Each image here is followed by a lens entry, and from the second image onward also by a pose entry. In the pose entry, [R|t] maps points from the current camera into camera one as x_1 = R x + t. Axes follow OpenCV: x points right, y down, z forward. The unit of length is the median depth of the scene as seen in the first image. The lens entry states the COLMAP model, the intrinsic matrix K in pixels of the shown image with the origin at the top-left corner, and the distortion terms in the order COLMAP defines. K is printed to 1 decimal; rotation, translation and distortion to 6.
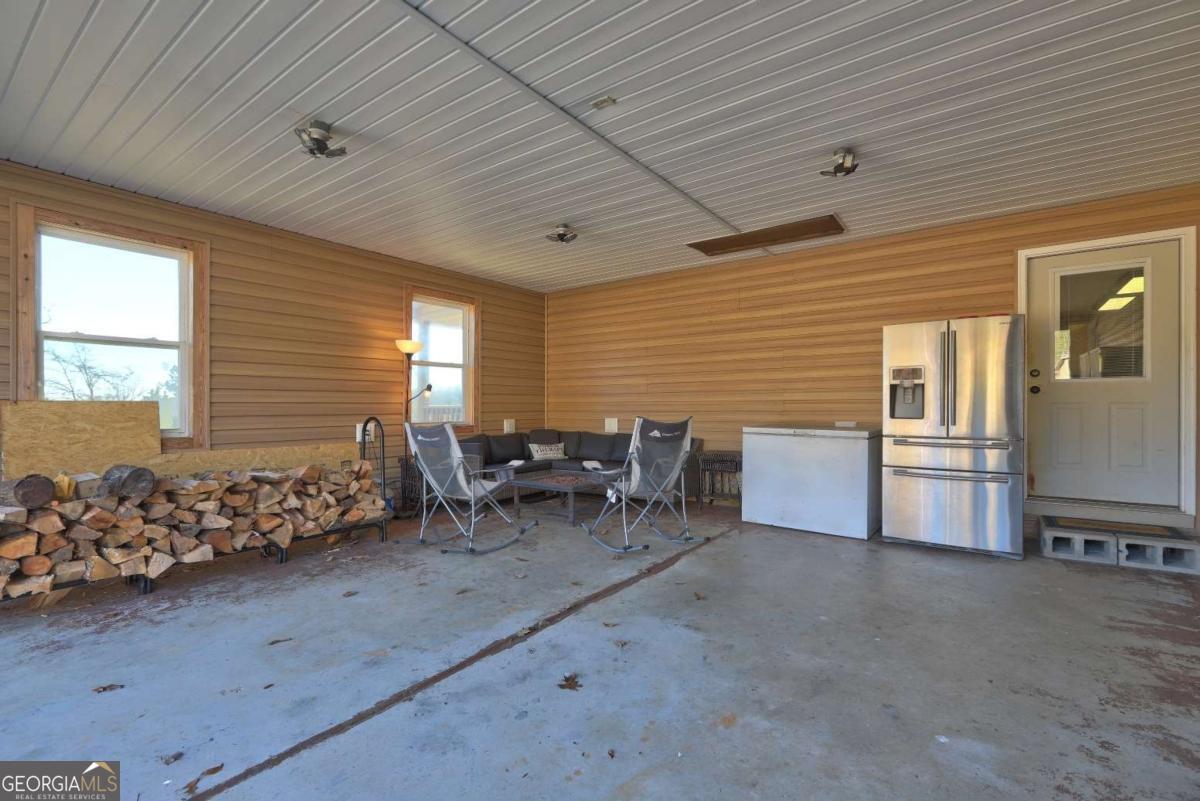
lens RADIAL K [[539.8, 0, 606.0], [0, 539.8, 402.7], [0, 0, 1]] dist [-0.003300, 0.001024]
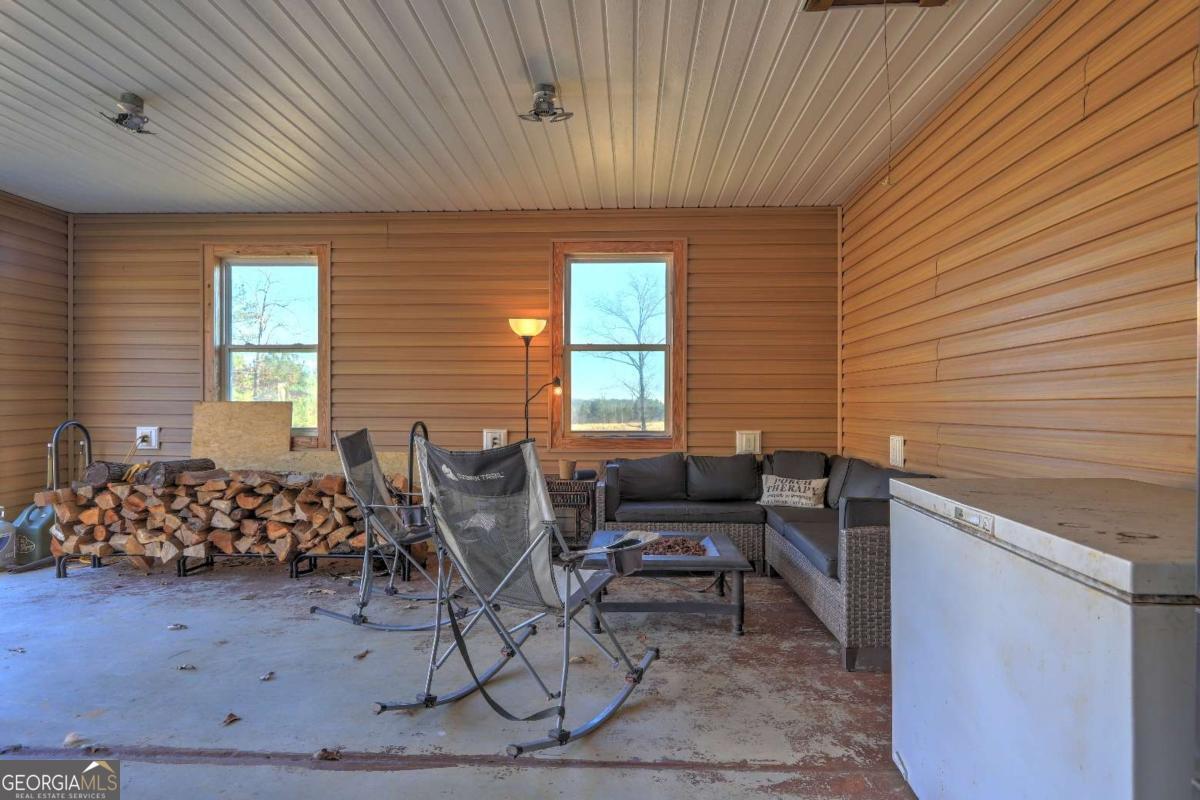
lens RADIAL K [[683.3, 0, 598.8], [0, 683.3, 403.6], [0, 0, 1]] dist [-0.006552, 0.005134]
pose [[0.541063, 0.000708, -0.840982, 0.701814], [0.000392, 0.999999, 0.001094, -0.000753], [0.840982, -0.000922, 0.541062, 0.861790]]
